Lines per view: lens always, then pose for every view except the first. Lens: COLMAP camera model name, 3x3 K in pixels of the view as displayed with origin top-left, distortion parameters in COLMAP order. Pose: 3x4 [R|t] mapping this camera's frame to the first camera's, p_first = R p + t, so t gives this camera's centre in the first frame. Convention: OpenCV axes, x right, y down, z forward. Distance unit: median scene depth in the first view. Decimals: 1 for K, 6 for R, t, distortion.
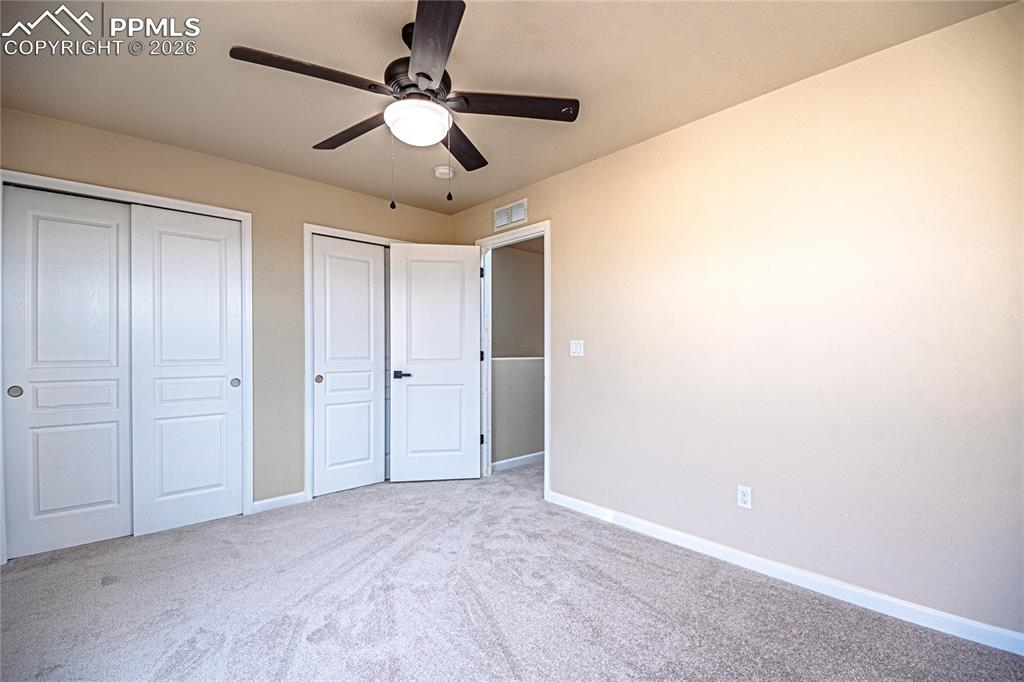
lens RADIAL K [[441.5, 0, 511.6], [0, 441.5, 351.2], [0, 0, 1]] dist [-0.000673, -0.000290]
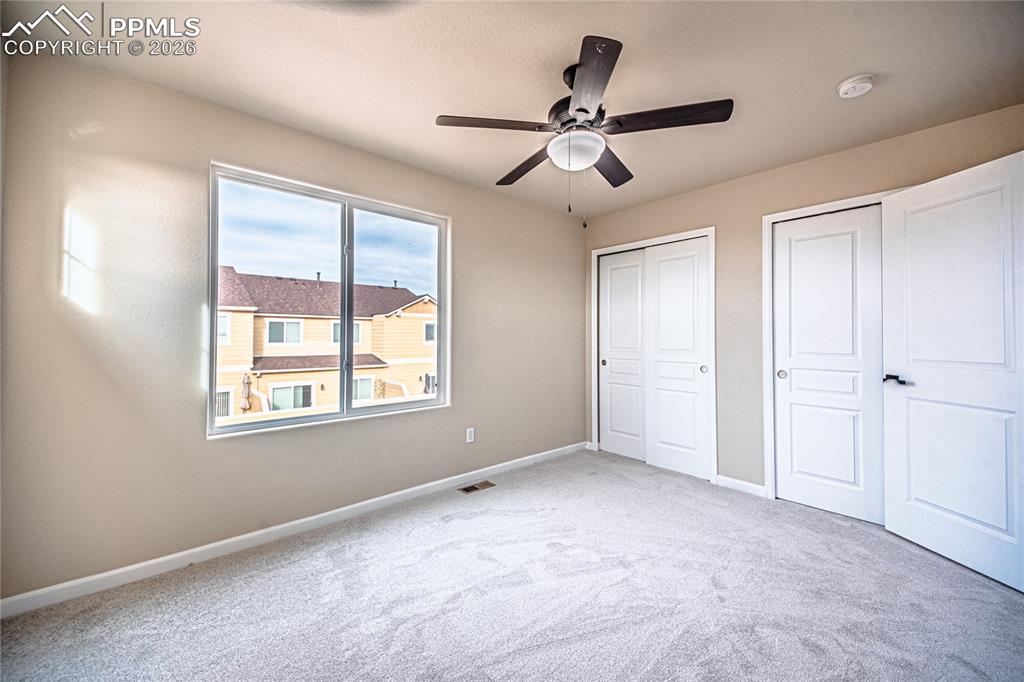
lens RADIAL K [[399.5, 0, 511.8], [0, 399.5, 332.5], [0, 0, 1]] dist [0.000661, -0.000076]
pose [[-0.024019, -0.008284, -0.999677, 0.483527], [-0.003896, 0.999959, -0.008193, -0.019390], [0.999704, 0.003698, -0.024050, 0.497462]]
